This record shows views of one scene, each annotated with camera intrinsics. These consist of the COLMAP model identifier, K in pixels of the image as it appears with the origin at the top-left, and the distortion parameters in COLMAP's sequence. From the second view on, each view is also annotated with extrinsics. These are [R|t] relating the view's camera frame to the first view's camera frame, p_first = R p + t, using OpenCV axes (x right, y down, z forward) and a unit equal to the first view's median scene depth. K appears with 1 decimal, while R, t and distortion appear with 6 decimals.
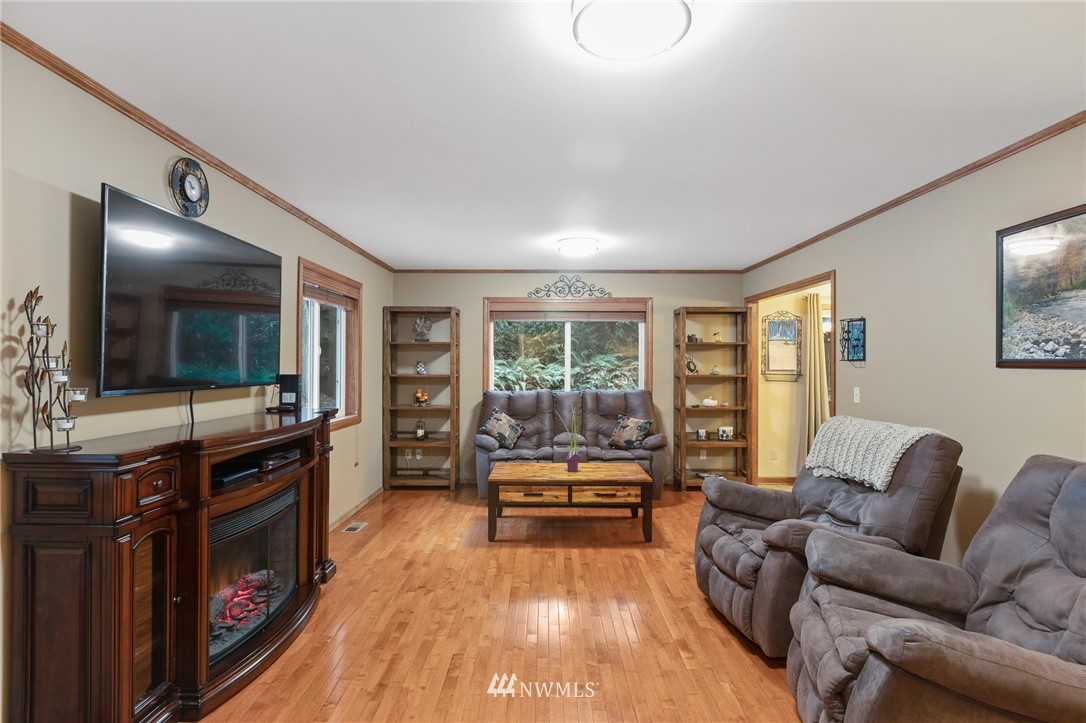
lens RADIAL K [[546.3, 0, 539.6], [0, 546.3, 367.0], [0, 0, 1]] dist [0.000581, 0.000511]
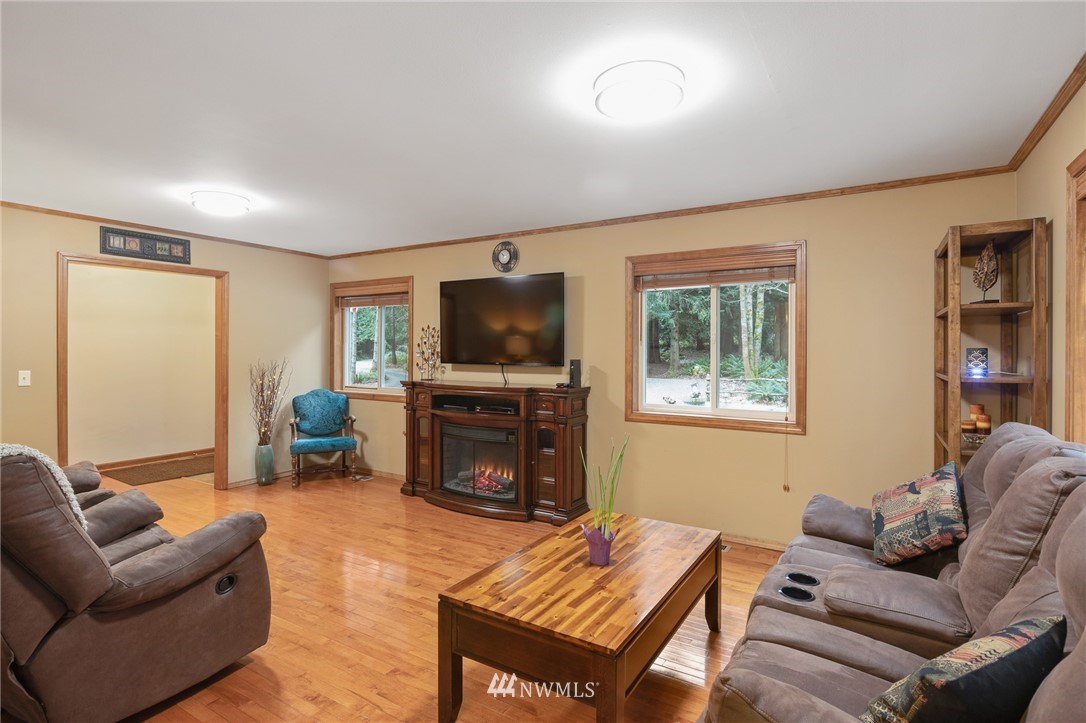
lens RADIAL K [[551.7, 0, 543.8], [0, 551.7, 352.0], [0, 0, 1]] dist [0.000761, 0.000092]
pose [[-0.521377, -0.003567, -0.853319, 0.547349], [-0.011017, 0.999936, 0.002551, -0.005076], [0.853255, 0.010731, -0.521383, 1.274726]]
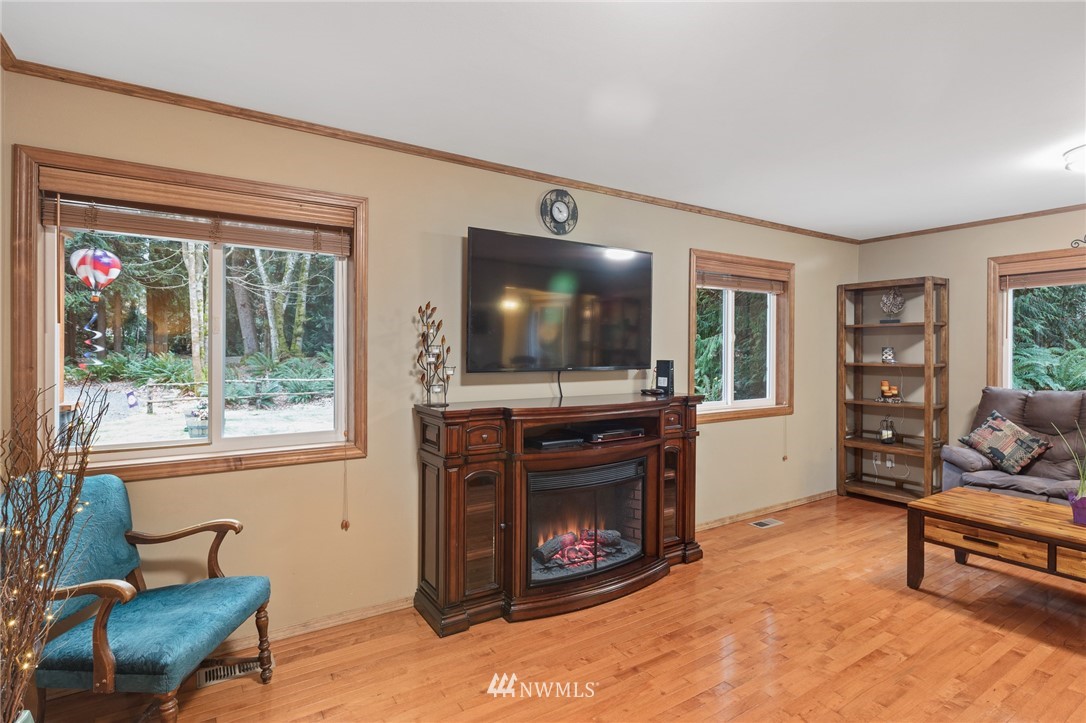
lens RADIAL K [[544.0, 0, 543.5], [0, 544.0, 352.4], [0, 0, 1]] dist [-0.000785, -0.000884]
pose [[0.555262, 0.001034, -0.831675, 0.239760], [-0.004239, 0.999990, -0.001587, 0.000752], [0.831665, 0.004407, 0.555260, 0.161714]]
